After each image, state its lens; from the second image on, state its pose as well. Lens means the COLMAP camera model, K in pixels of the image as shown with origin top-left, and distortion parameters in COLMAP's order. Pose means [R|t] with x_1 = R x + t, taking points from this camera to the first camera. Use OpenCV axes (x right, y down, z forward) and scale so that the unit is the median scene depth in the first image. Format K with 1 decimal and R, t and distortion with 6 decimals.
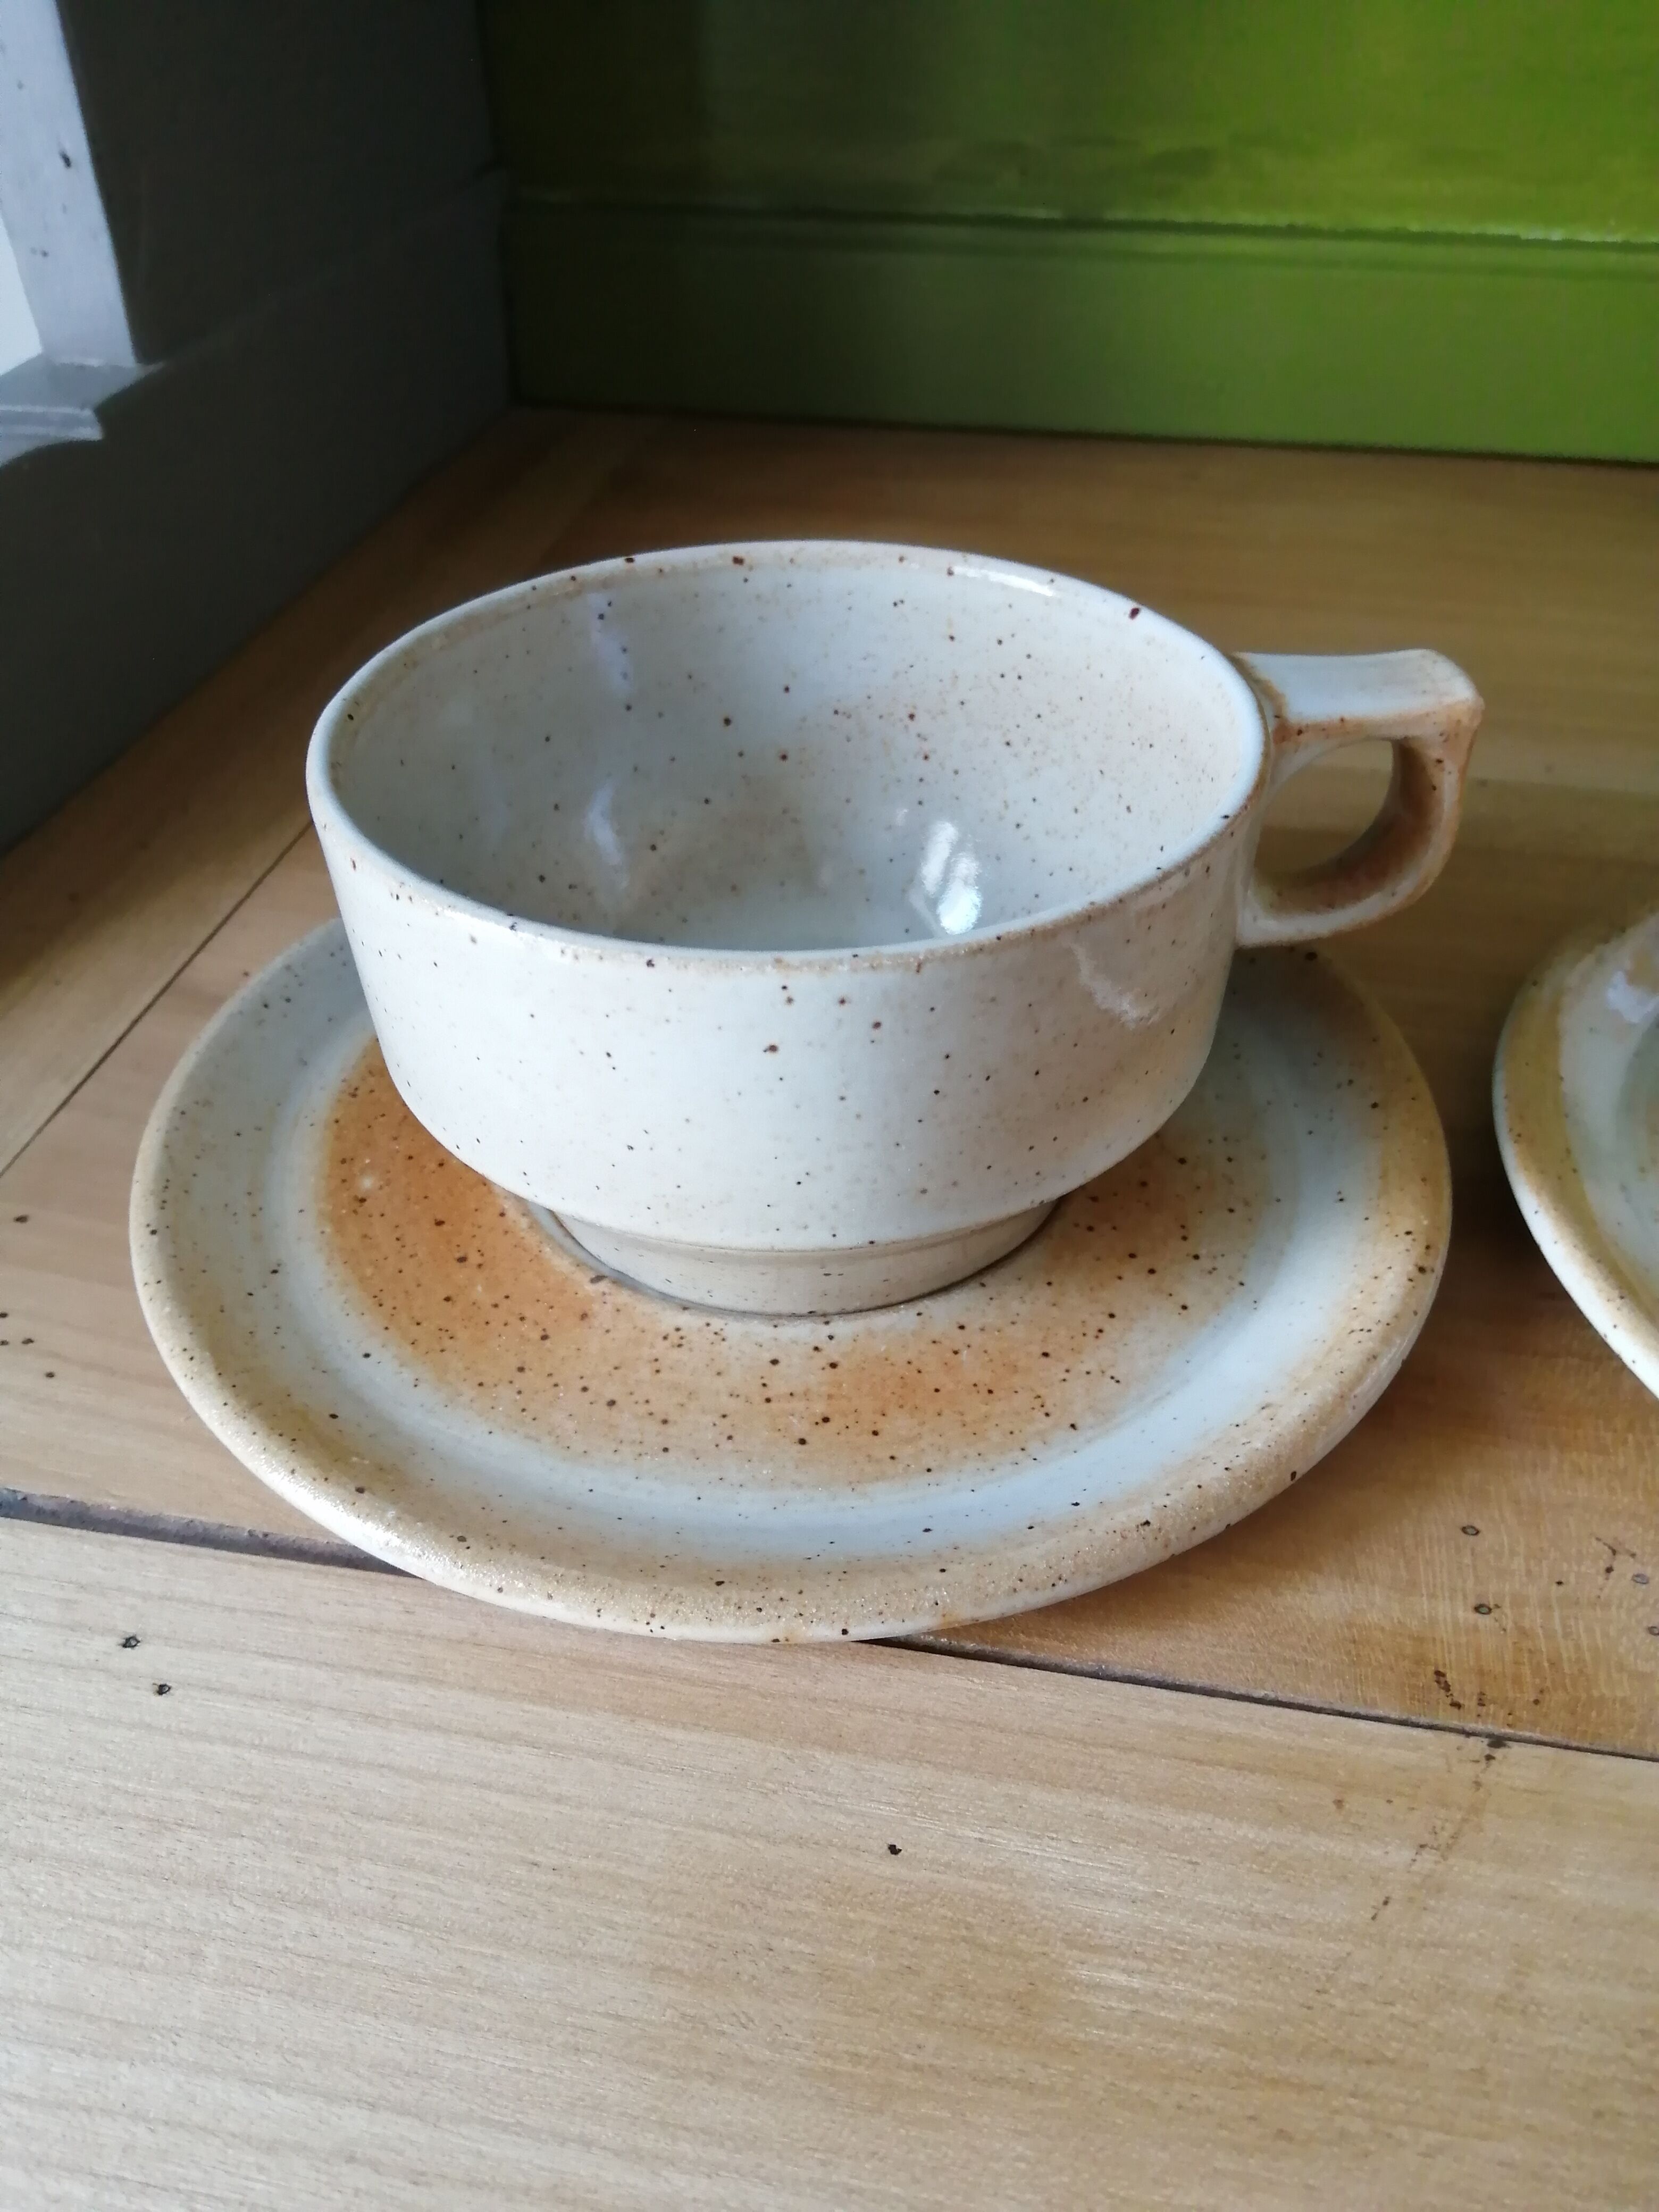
lens RADIAL K [[1768.9, 0, 831.3], [0, 1768.9, 1086.5], [0, 0, 1]] dist [0.120878, -0.235468]
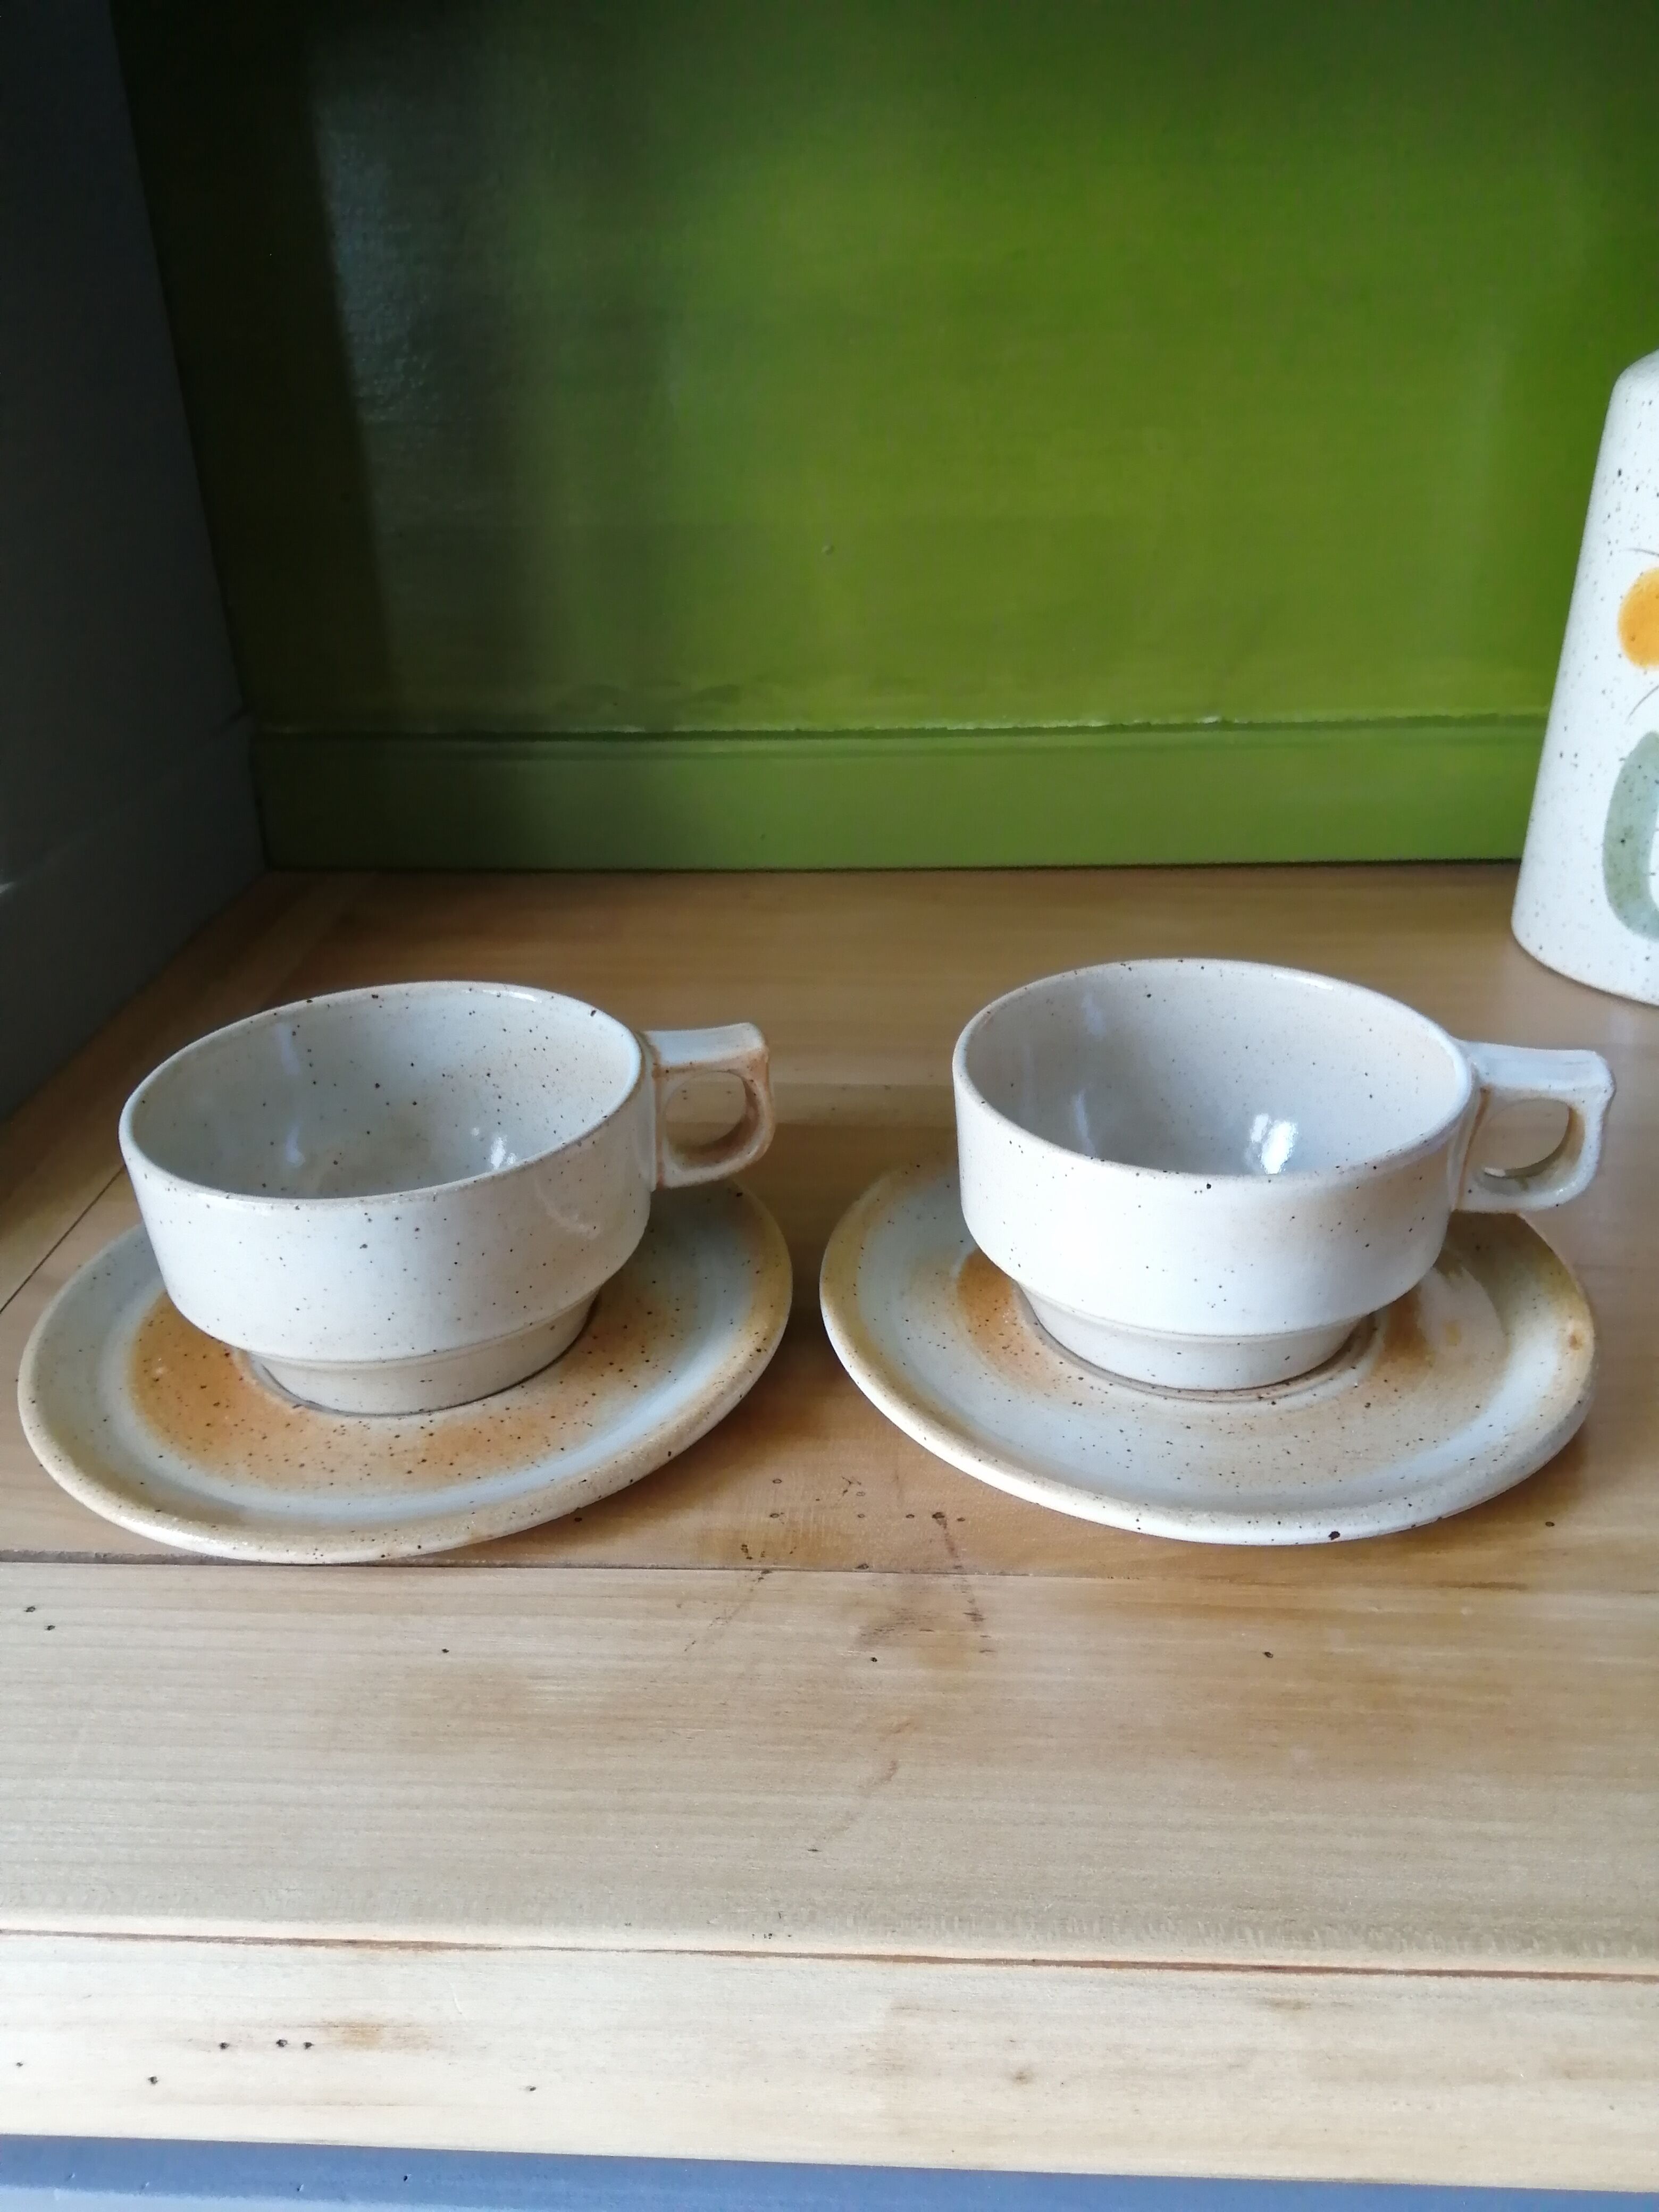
lens RADIAL K [[1768.9, 0, 831.3], [0, 1768.9, 1086.5], [0, 0, 1]] dist [0.120878, -0.235468]
pose [[0.991713, -0.078460, 0.101729, 0.249094], [0.096118, 0.978532, -0.182307, 0.183045], [-0.085242, 0.190574, 0.977965, -0.872748]]
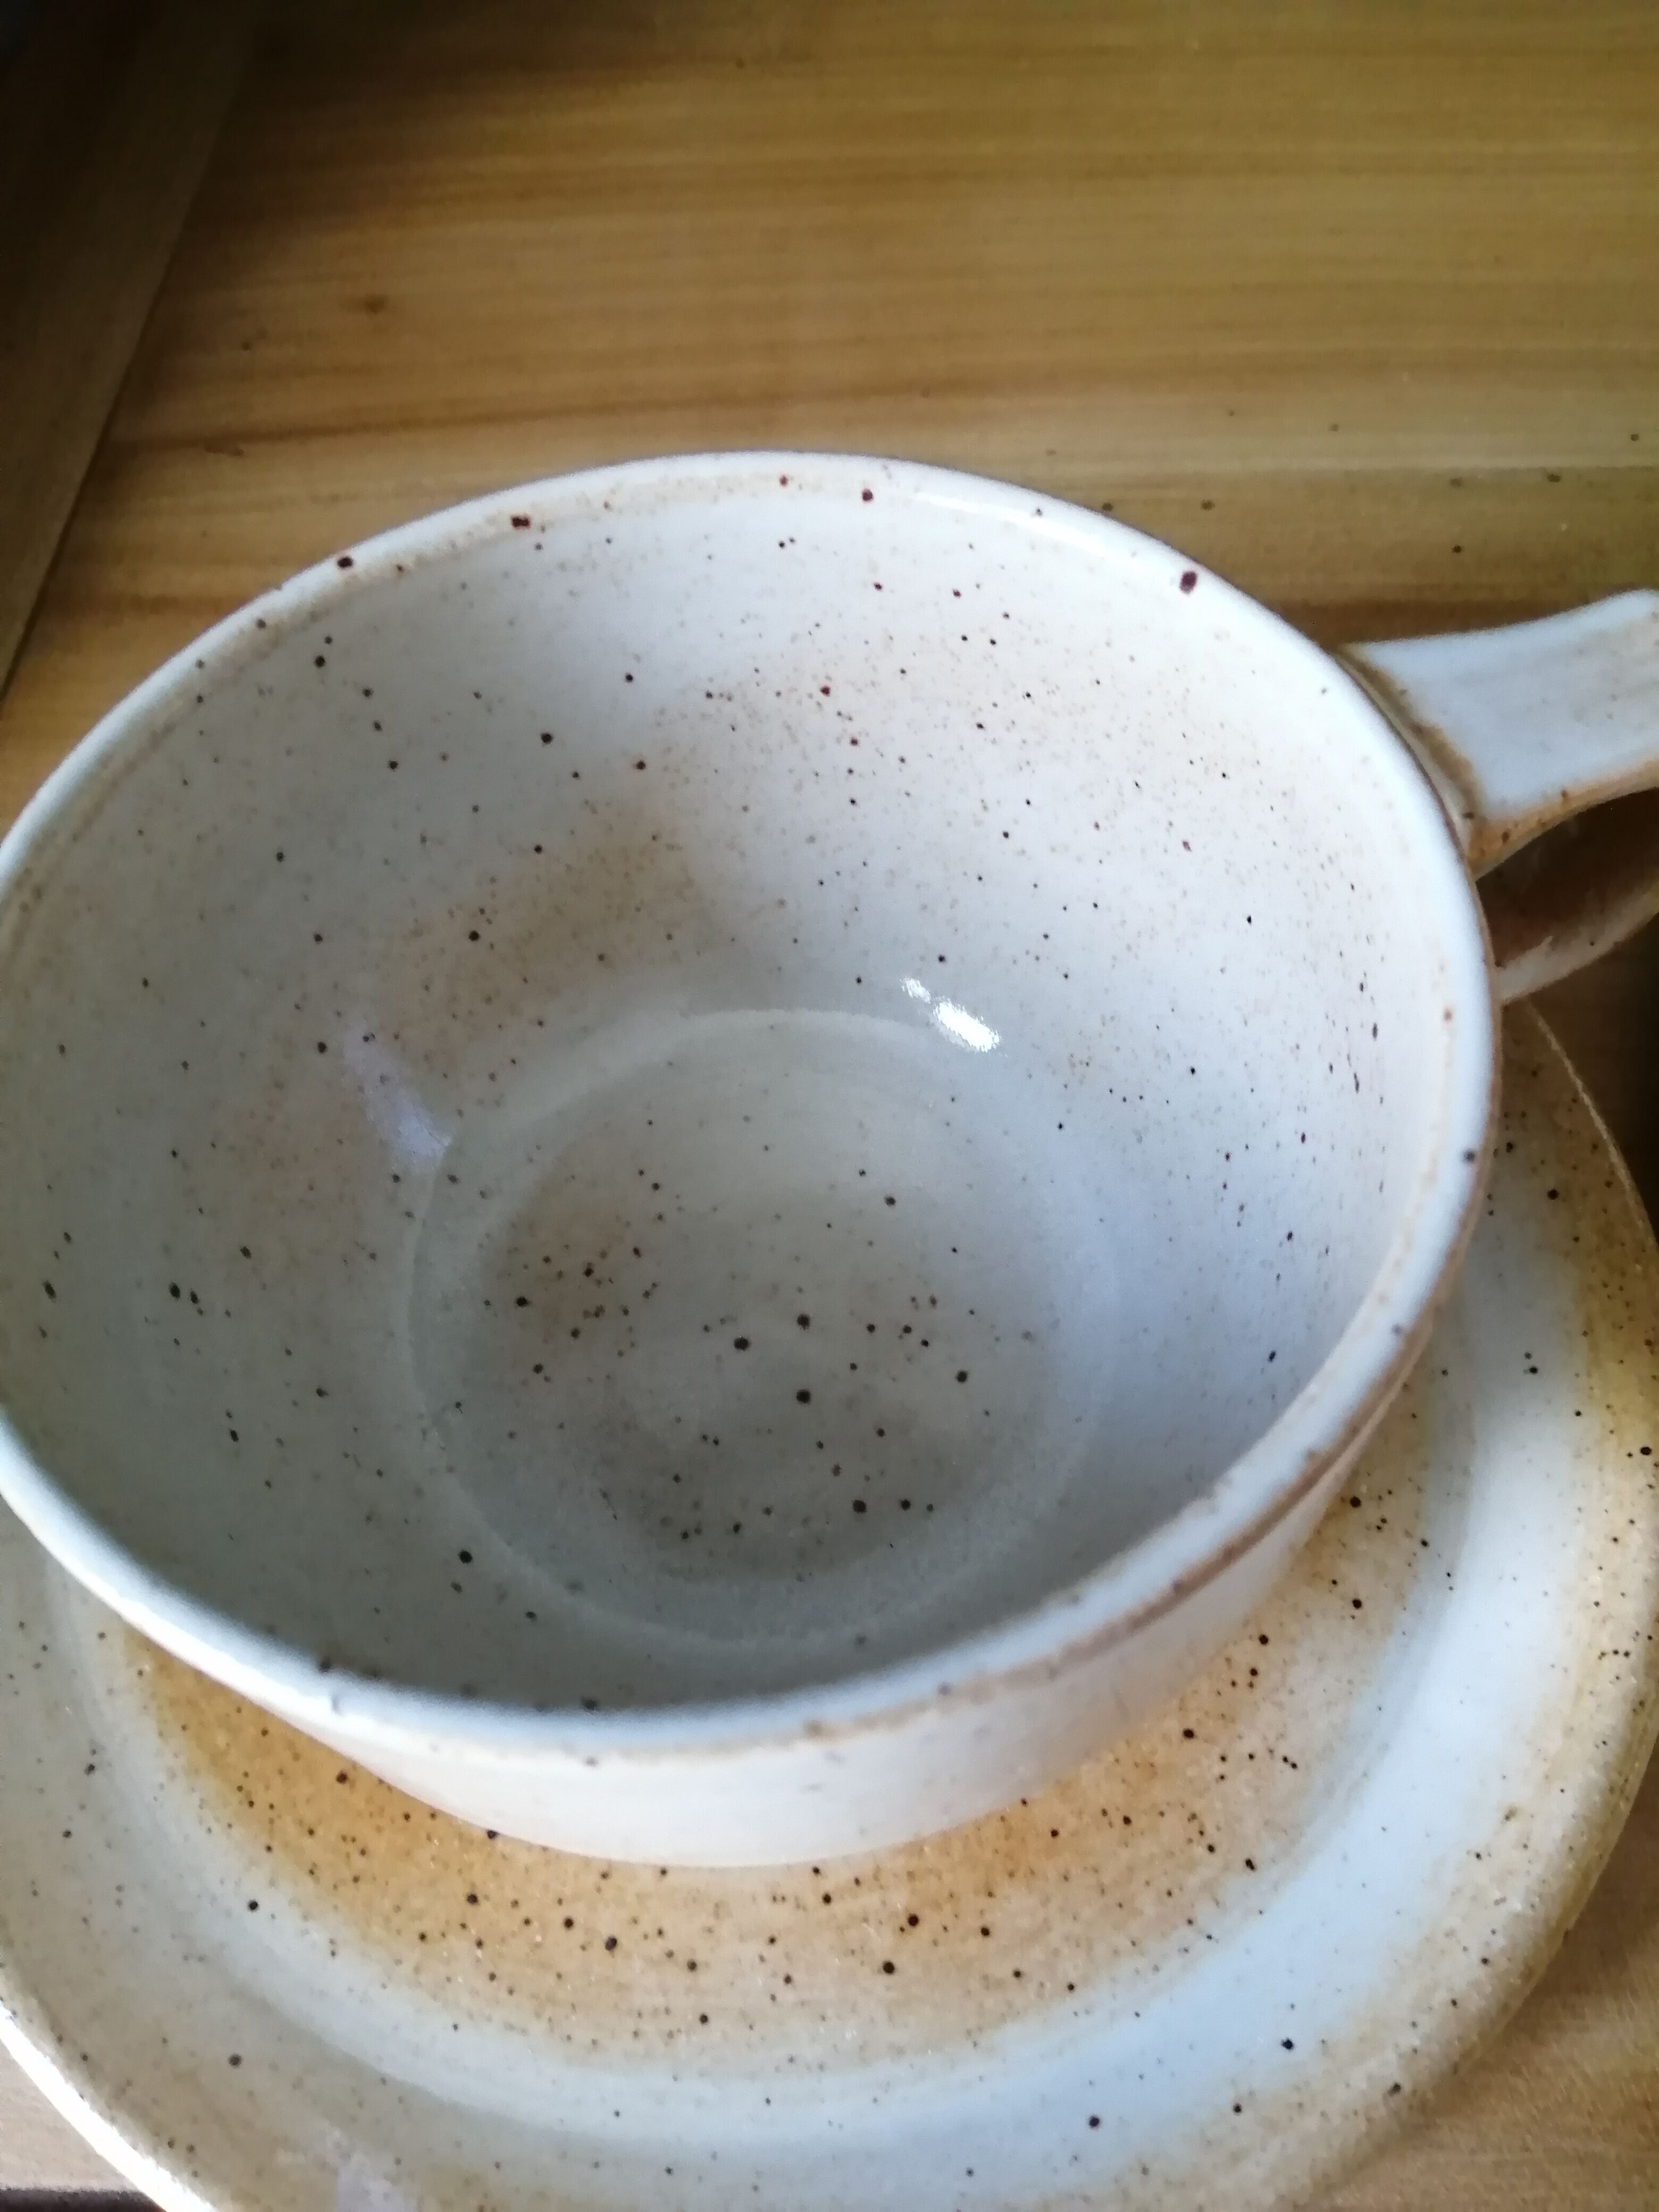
lens RADIAL K [[1778.3, 0, 829.5], [0, 1778.3, 1106.0], [0, 0, 1]] dist [0.090112, -0.229016]
pose [[0.983903, -0.172087, 0.048171, -0.014465], [0.146949, 0.932516, 0.329880, -0.357243], [-0.101689, -0.317491, 0.942793, 0.418098]]
